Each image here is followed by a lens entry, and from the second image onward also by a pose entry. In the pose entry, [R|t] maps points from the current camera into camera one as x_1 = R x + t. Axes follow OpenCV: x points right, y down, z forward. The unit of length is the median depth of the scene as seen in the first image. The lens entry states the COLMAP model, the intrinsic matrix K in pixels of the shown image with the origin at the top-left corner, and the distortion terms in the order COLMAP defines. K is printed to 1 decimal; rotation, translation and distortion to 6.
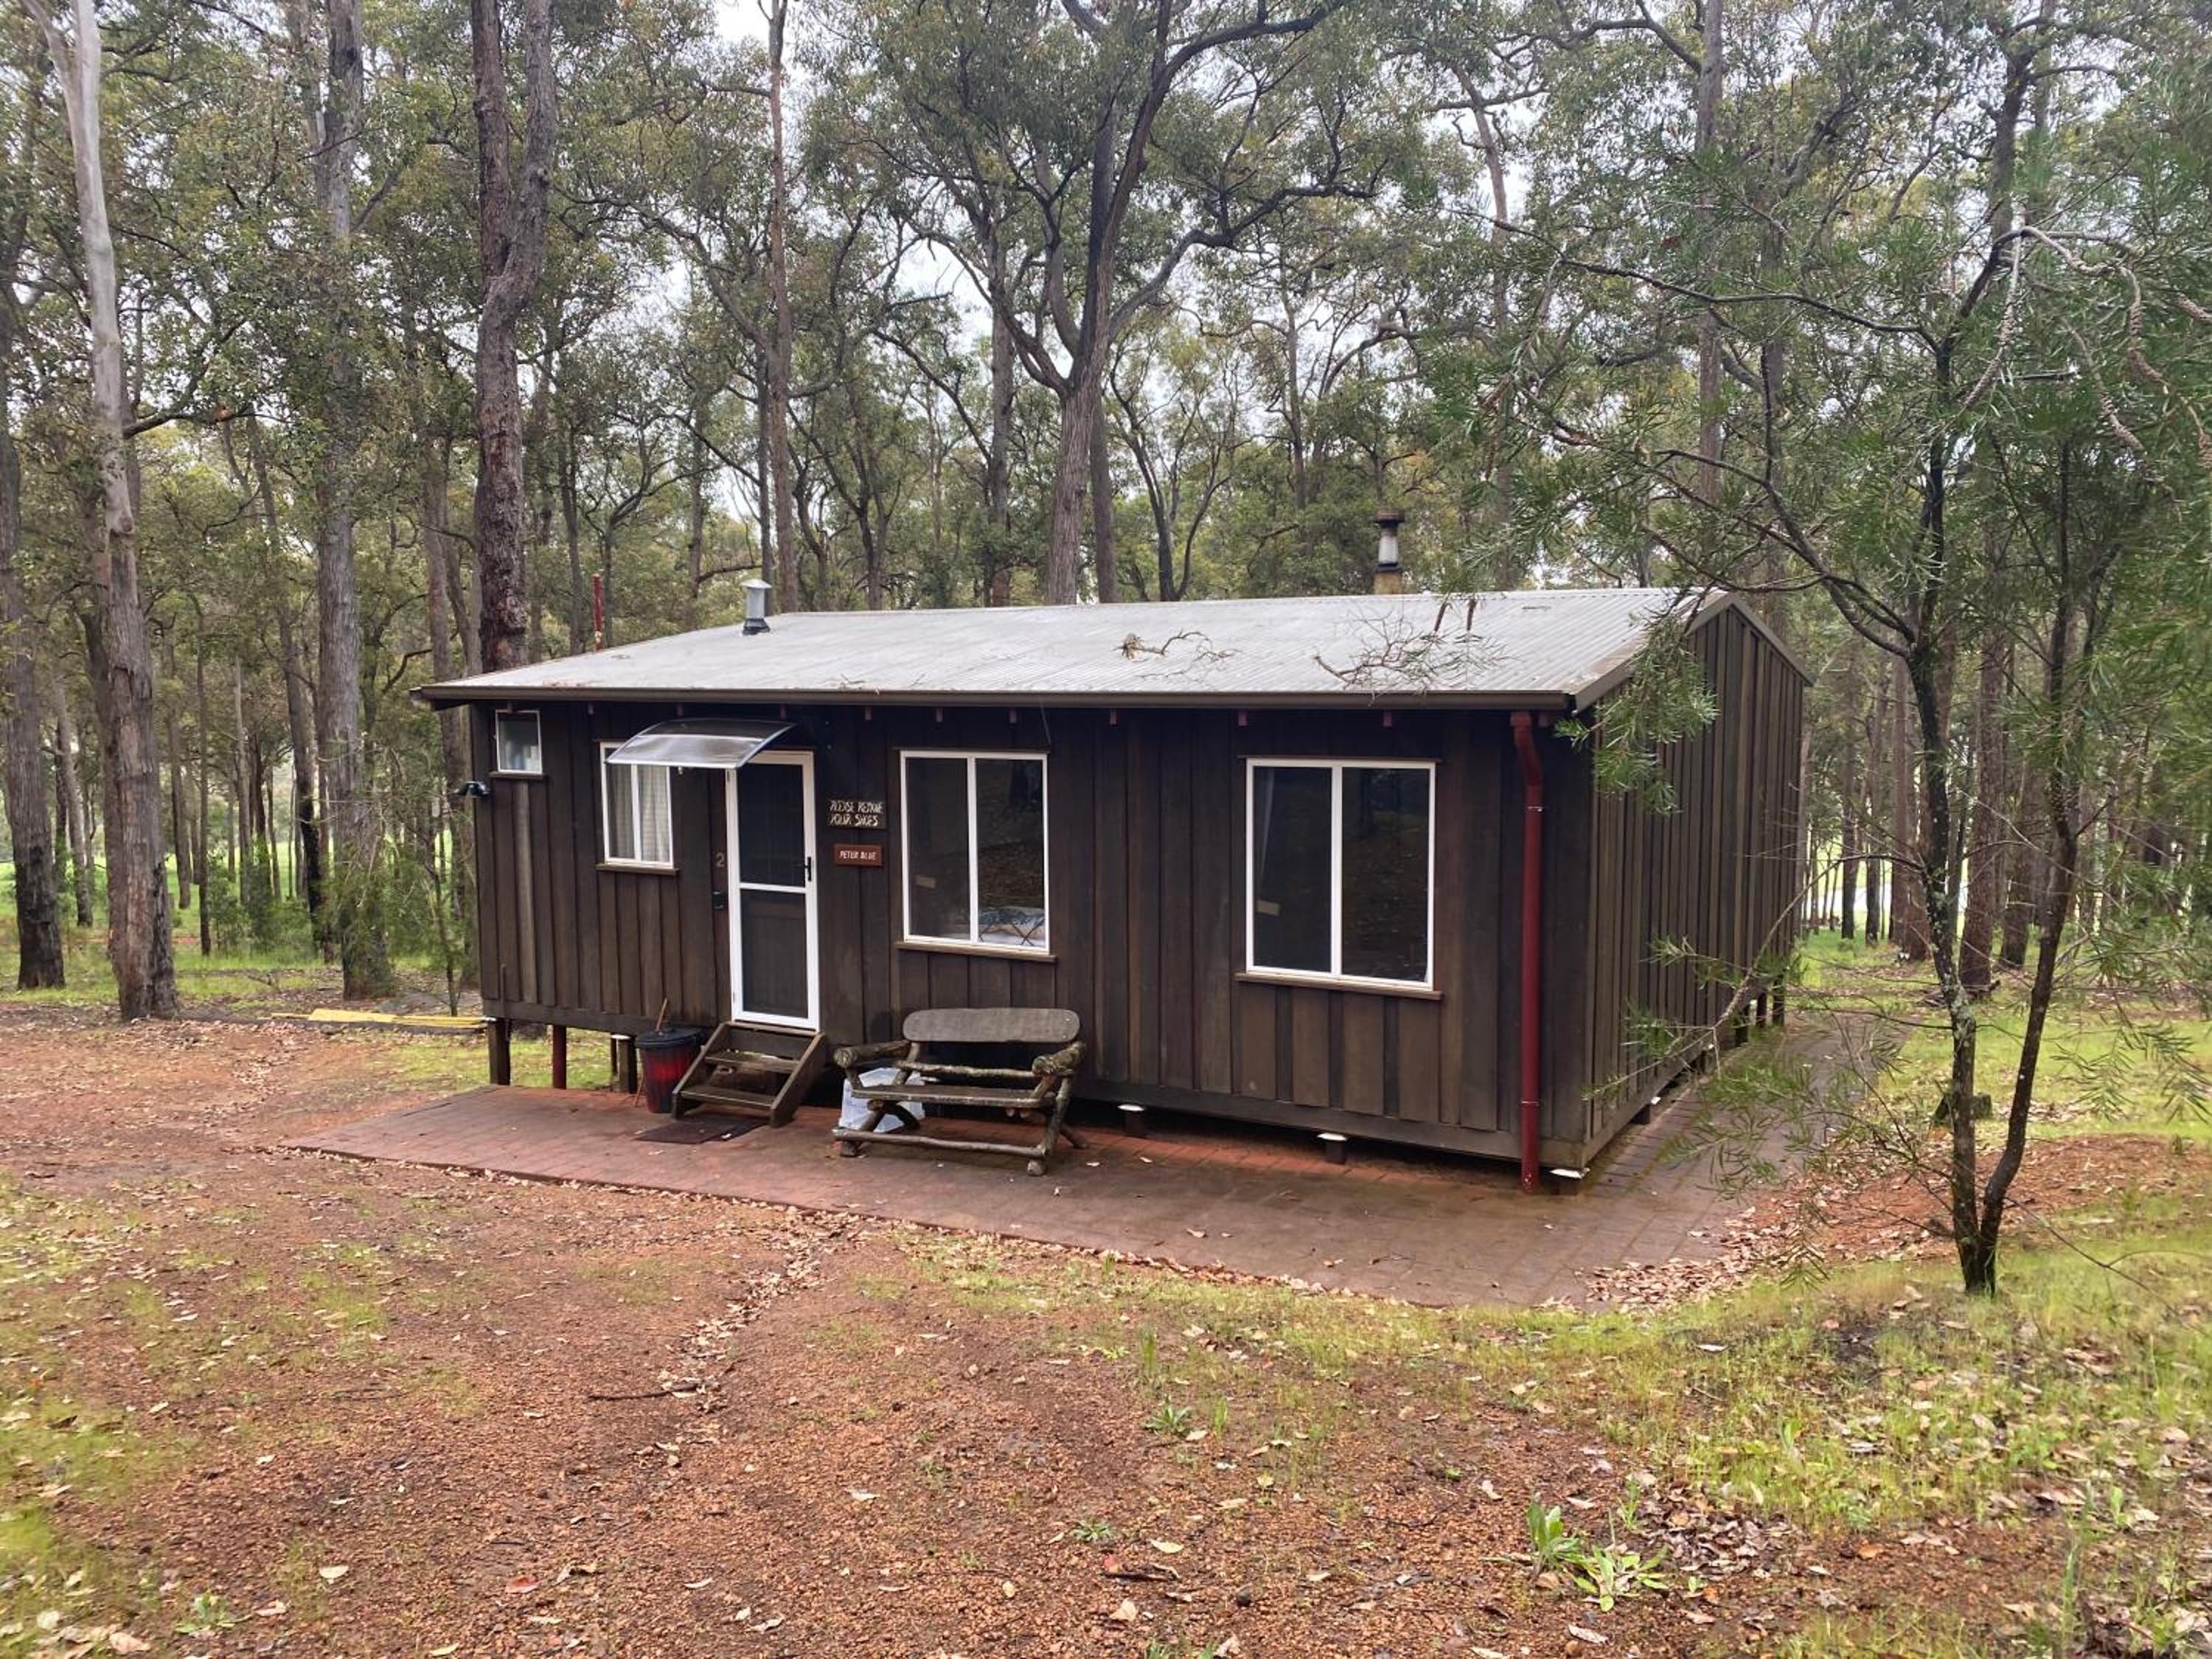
lens RADIAL K [[1665.3, 0, 1117.9], [0, 1665.3, 825.3], [0, 0, 1]] dist [0.128458, -0.299683]
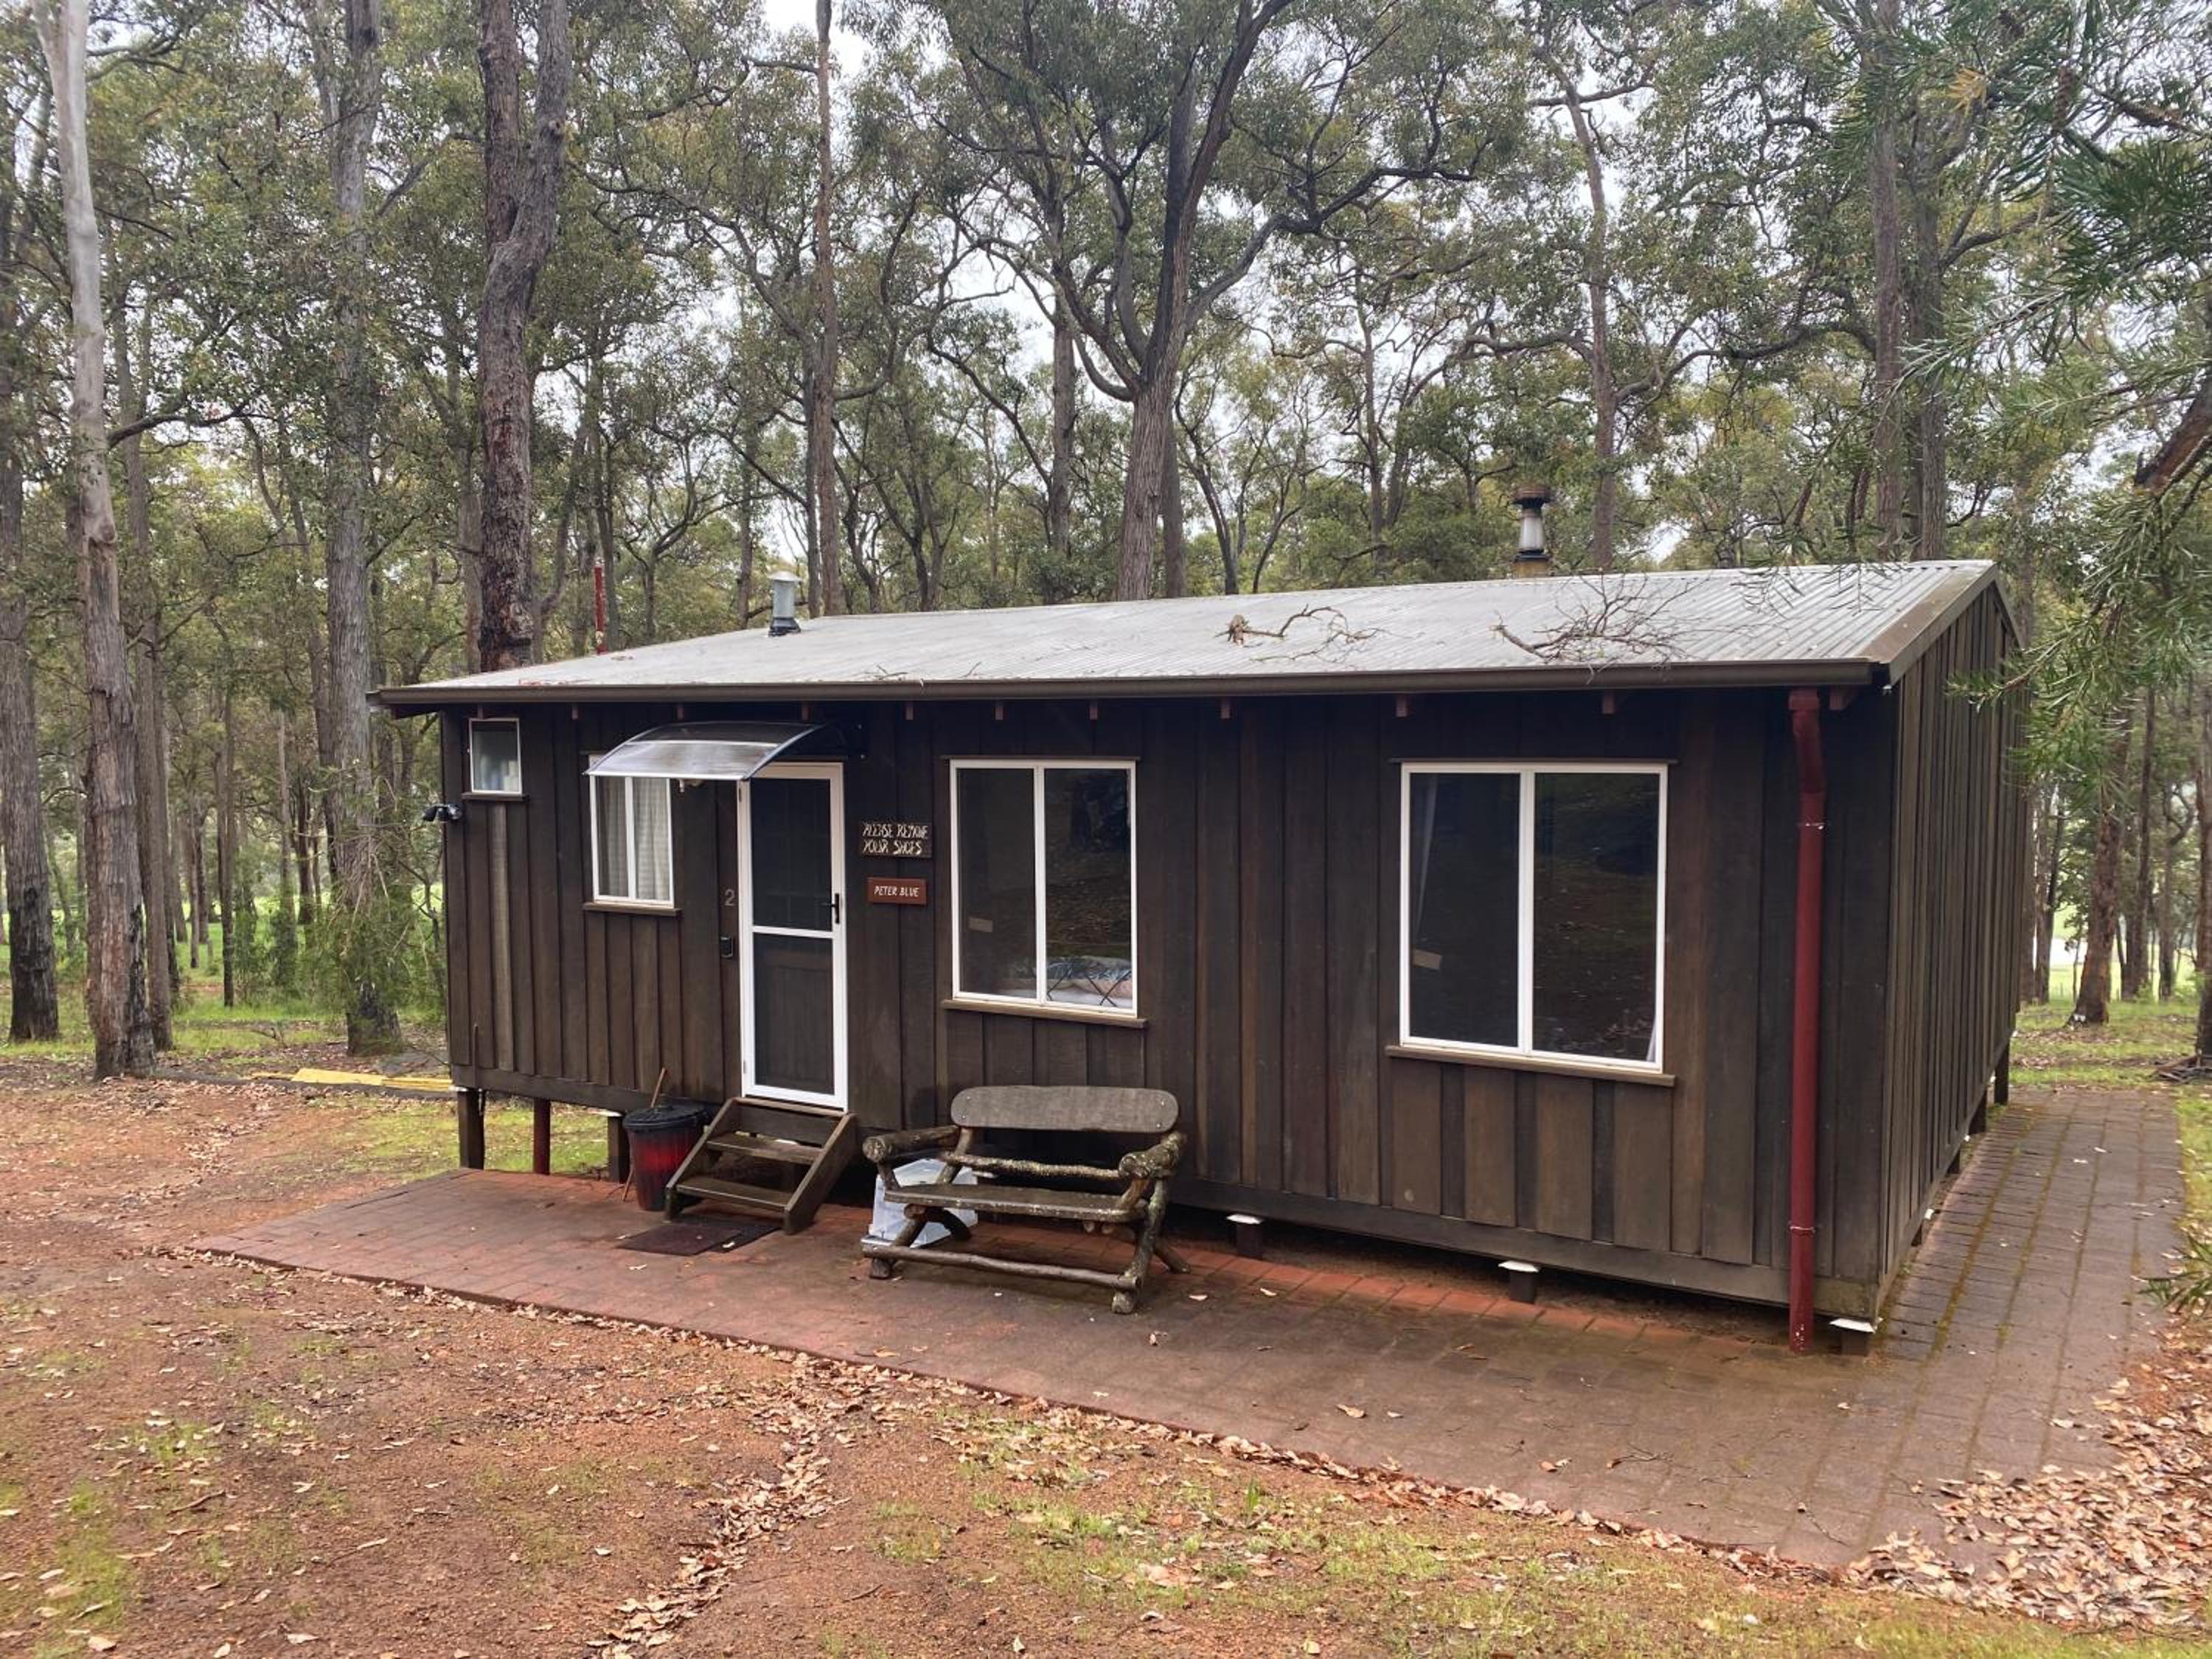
lens RADIAL K [[1665.3, 0, 1117.9], [0, 1665.3, 825.3], [0, 0, 1]] dist [0.128458, -0.299683]
pose [[0.999479, 0.001954, -0.032215, -0.024059], [-0.002942, 0.999526, -0.030631, 0.010566], [0.032140, 0.030709, 0.999011, 0.204411]]
